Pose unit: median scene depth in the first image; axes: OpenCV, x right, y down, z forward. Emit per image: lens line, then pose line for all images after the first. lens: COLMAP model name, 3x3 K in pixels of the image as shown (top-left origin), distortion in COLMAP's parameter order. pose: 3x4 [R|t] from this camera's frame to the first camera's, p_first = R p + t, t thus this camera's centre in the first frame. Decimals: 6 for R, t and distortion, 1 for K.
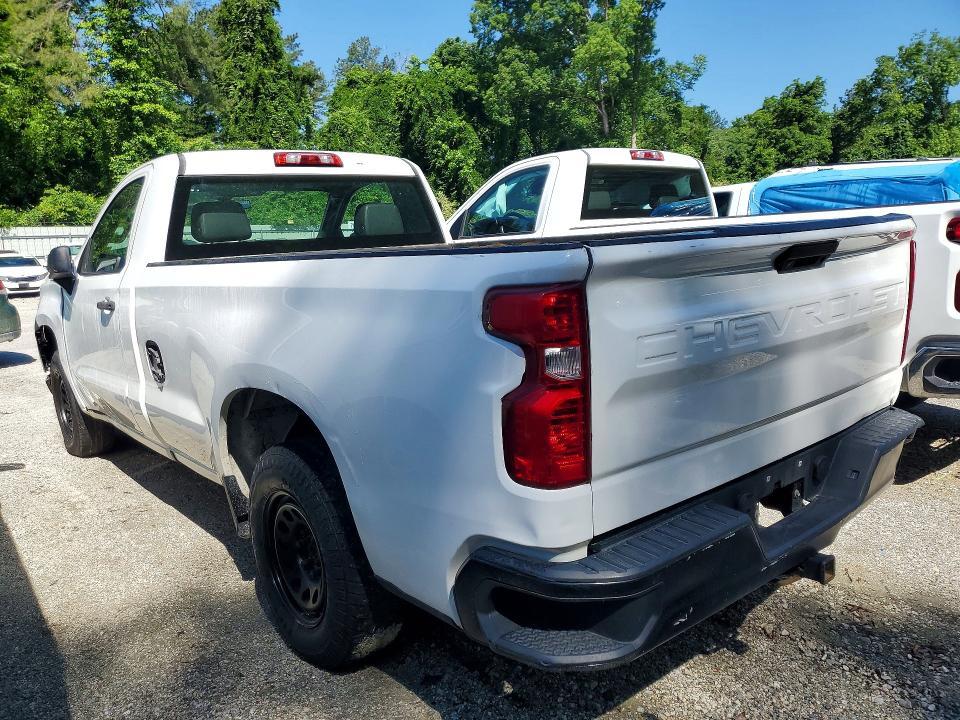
lens RADIAL K [[742.1, 0, 480.0], [0, 742.1, 360.0], [0, 0, 1]] dist [0.006453, -0.001233]
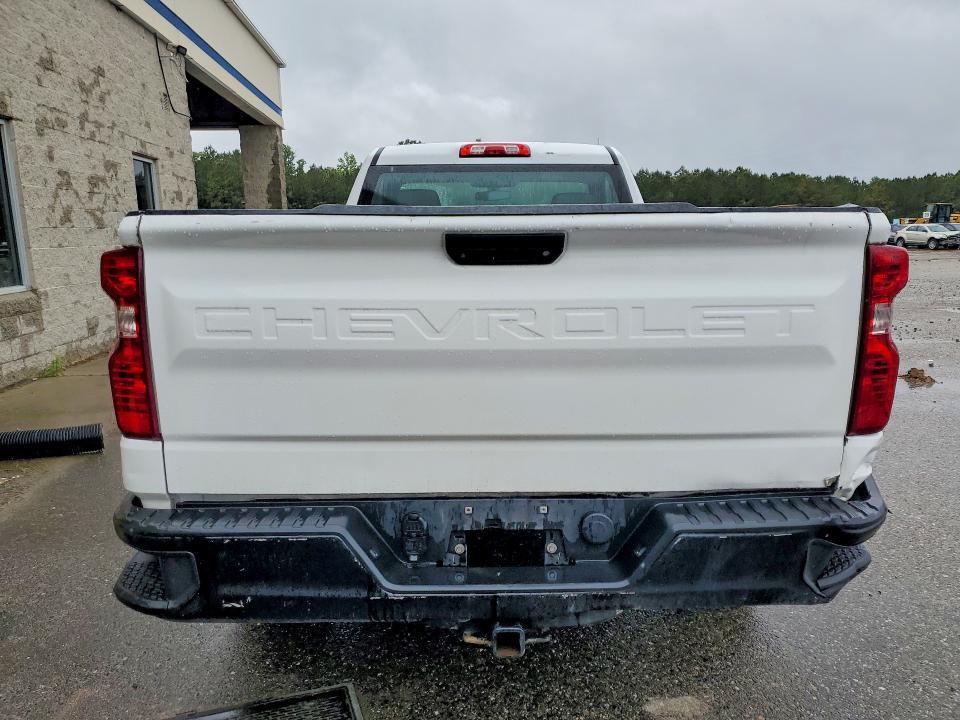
lens RADIAL K [[742.1, 0, 480.0], [0, 742.1, 360.0], [0, 0, 1]] dist [0.006453, -0.001233]
pose [[0.764023, 0.157896, -0.625570, 0.710920], [-0.160508, 0.985624, 0.052742, -0.046784], [0.624905, 0.060113, 0.778383, 0.290195]]
